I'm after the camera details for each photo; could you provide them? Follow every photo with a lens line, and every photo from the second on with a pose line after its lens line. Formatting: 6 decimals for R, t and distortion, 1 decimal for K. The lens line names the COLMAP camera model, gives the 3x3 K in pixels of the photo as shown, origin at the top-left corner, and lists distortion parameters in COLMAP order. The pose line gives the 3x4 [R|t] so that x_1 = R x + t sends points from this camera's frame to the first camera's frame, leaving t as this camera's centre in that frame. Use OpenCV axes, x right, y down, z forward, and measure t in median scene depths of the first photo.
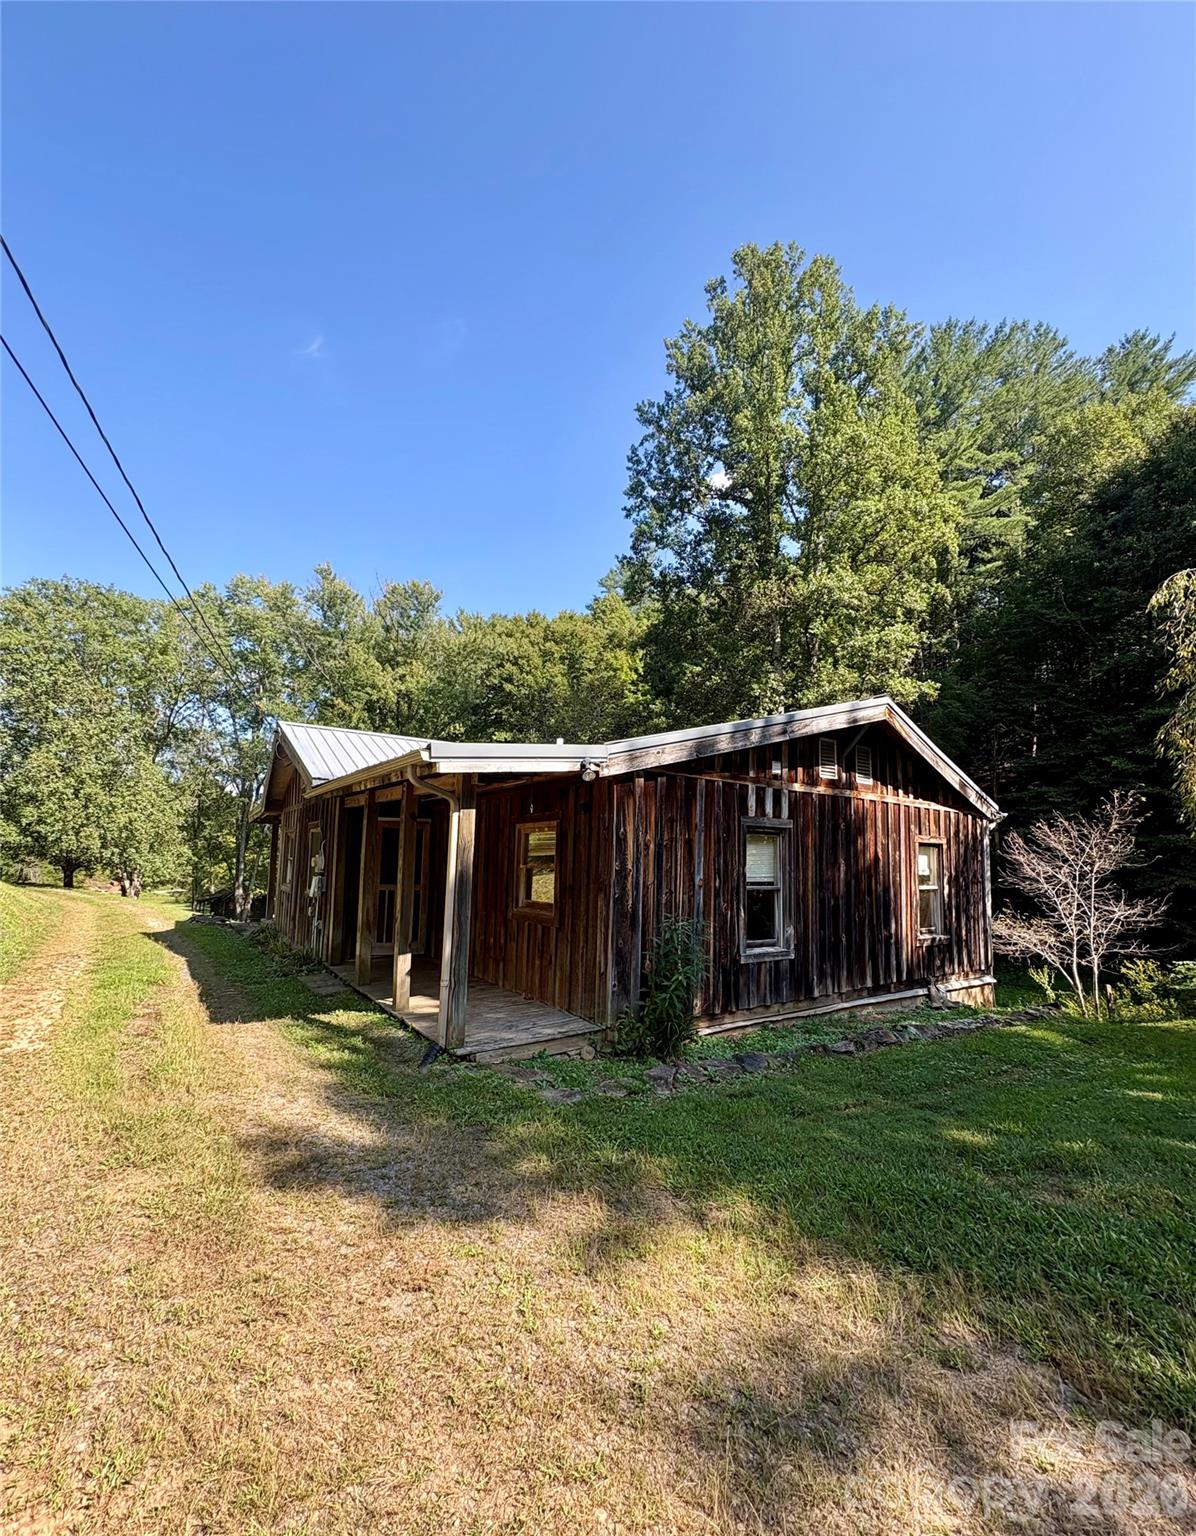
lens RADIAL K [[641.1, 0, 597.2], [0, 641.1, 759.9], [0, 0, 1]] dist [-0.000167, 0.000008]
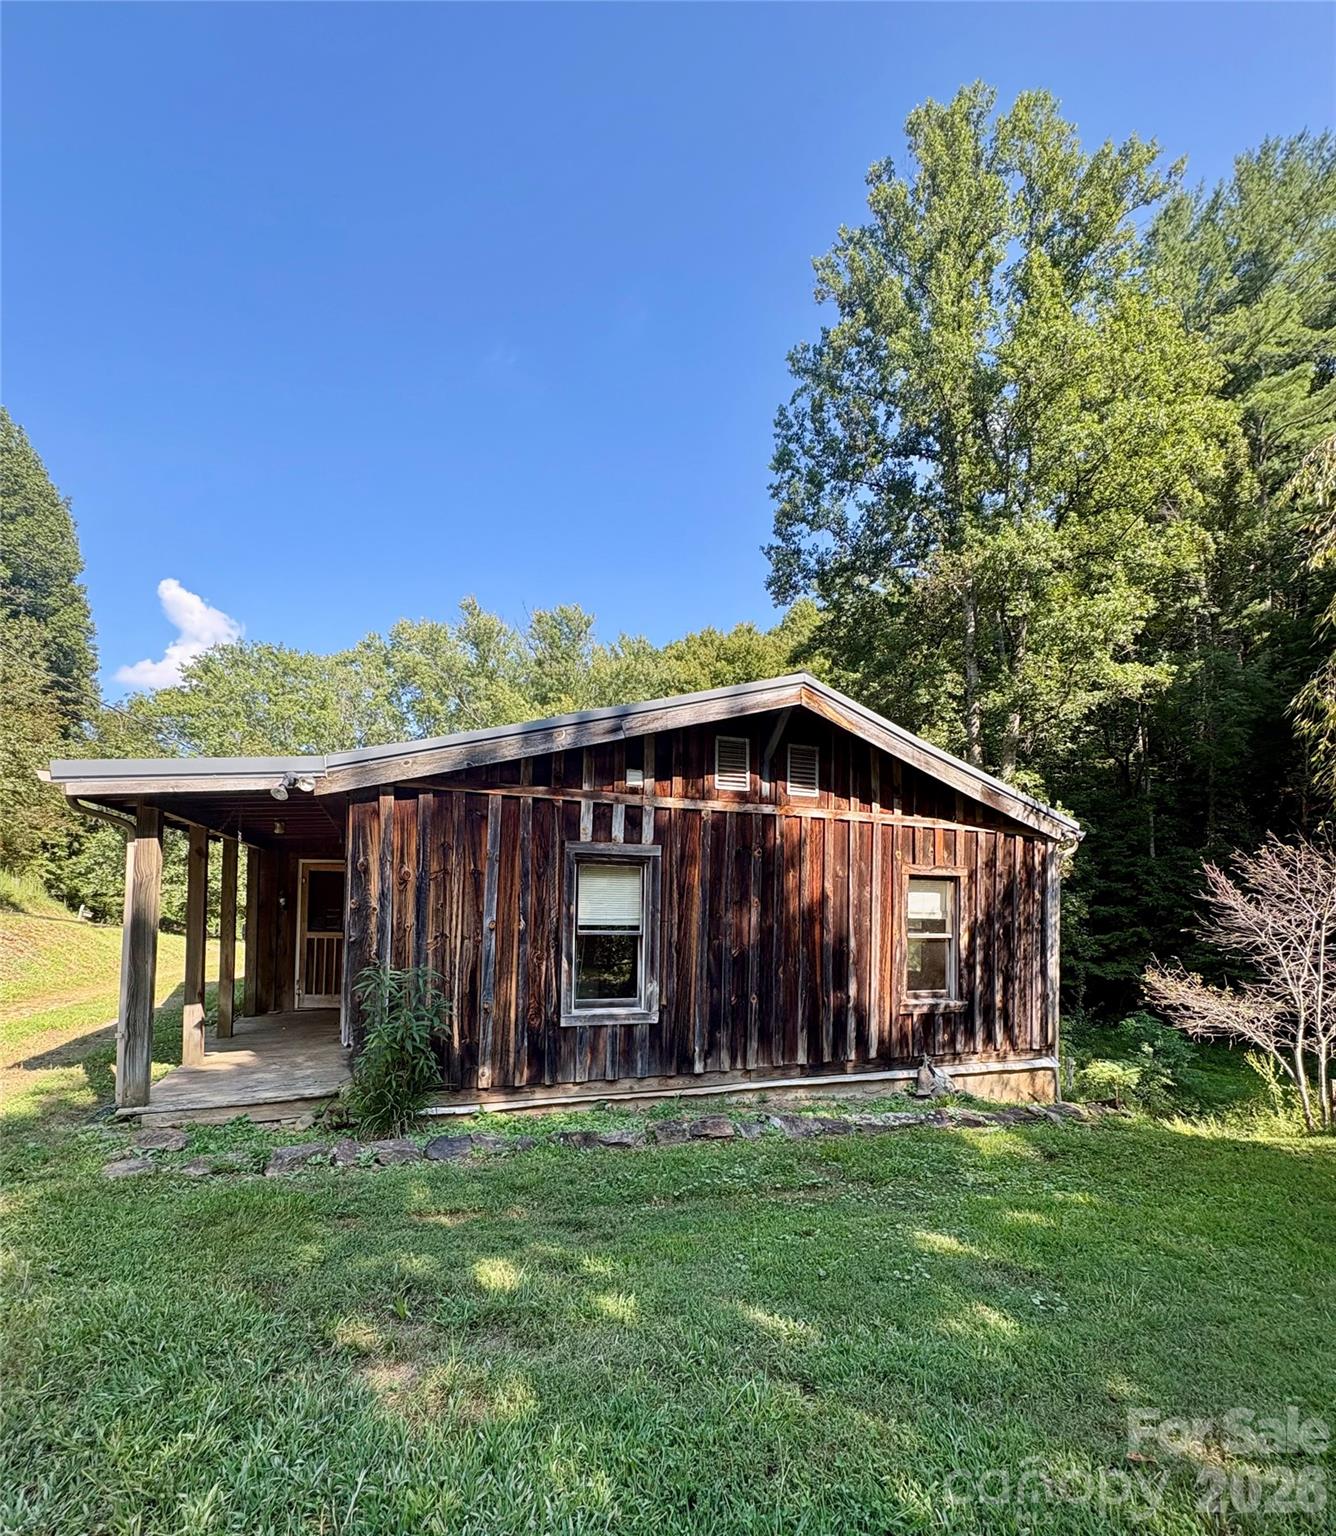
lens RADIAL K [[722.8, 0, 679.8], [0, 722.8, 851.2], [0, 0, 1]] dist [0.000055, -0.000092]
pose [[0.969424, -0.027829, -0.243809, 0.435601], [0.043604, 0.997273, 0.059546, 0.040543], [0.241487, -0.068356, 0.967994, 0.136569]]
